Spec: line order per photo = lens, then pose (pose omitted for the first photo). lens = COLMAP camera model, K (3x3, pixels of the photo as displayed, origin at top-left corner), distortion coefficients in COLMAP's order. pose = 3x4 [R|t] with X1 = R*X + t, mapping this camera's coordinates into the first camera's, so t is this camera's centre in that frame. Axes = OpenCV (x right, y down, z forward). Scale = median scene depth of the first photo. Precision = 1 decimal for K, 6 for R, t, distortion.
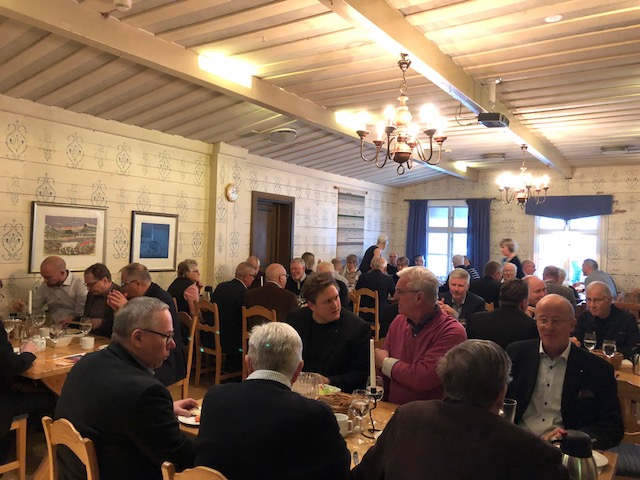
lens RADIAL K [[531.5, 0, 318.2], [0, 531.5, 238.3], [0, 0, 1]] dist [0.028146, -0.010786]
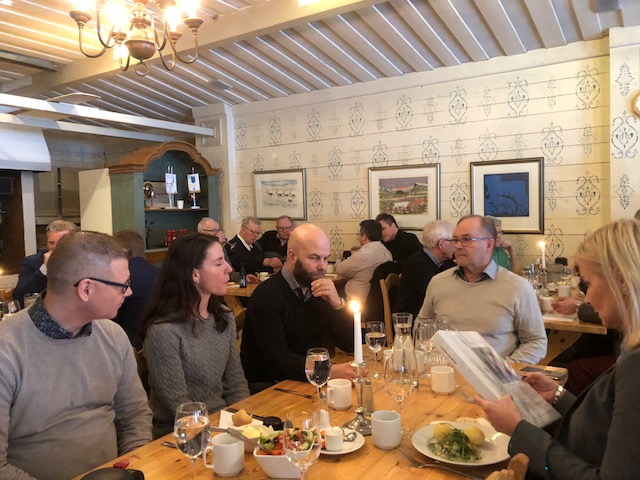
lens RADIAL K [[530.7, 0, 322.4], [0, 530.7, 236.5], [0, 0, 1]] dist [0.029999, -0.019458]
pose [[-0.009869, 0.017347, -0.999801, 0.451763], [0.031999, 0.999343, 0.017023, 0.040540], [0.999439, -0.031824, -0.010417, 0.660431]]
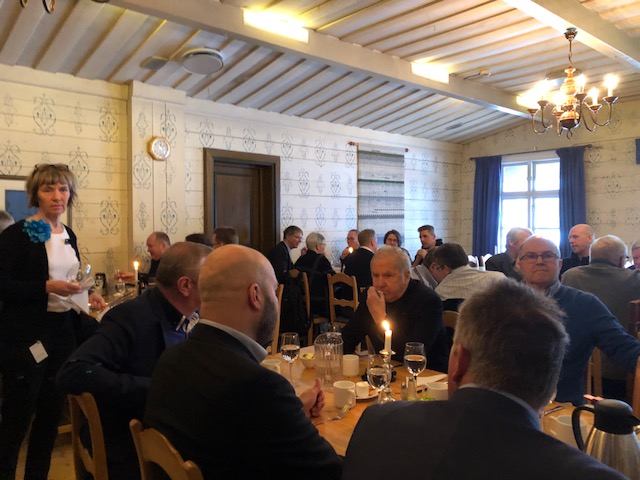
lens RADIAL K [[523.1, 0, 317.4], [0, 523.1, 236.5], [0, 0, 1]] dist [0.073196, -0.110892]
pose [[0.961933, -0.026078, -0.272039, 0.263875], [0.032027, 0.999335, 0.017449, 0.034250], [0.271403, -0.025497, 0.962128, 0.345985]]
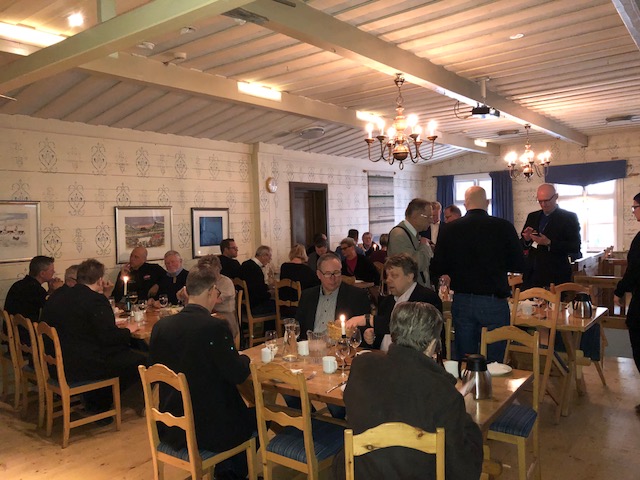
lens RADIAL K [[530.7, 0, 322.4], [0, 530.7, 236.5], [0, 0, 1]] dist [0.029999, -0.019458]
pose [[0.995184, -0.062223, -0.075743, 0.028369], [0.065178, 0.997181, 0.037186, -0.010482], [0.073216, -0.041943, 0.996434, -0.150506]]
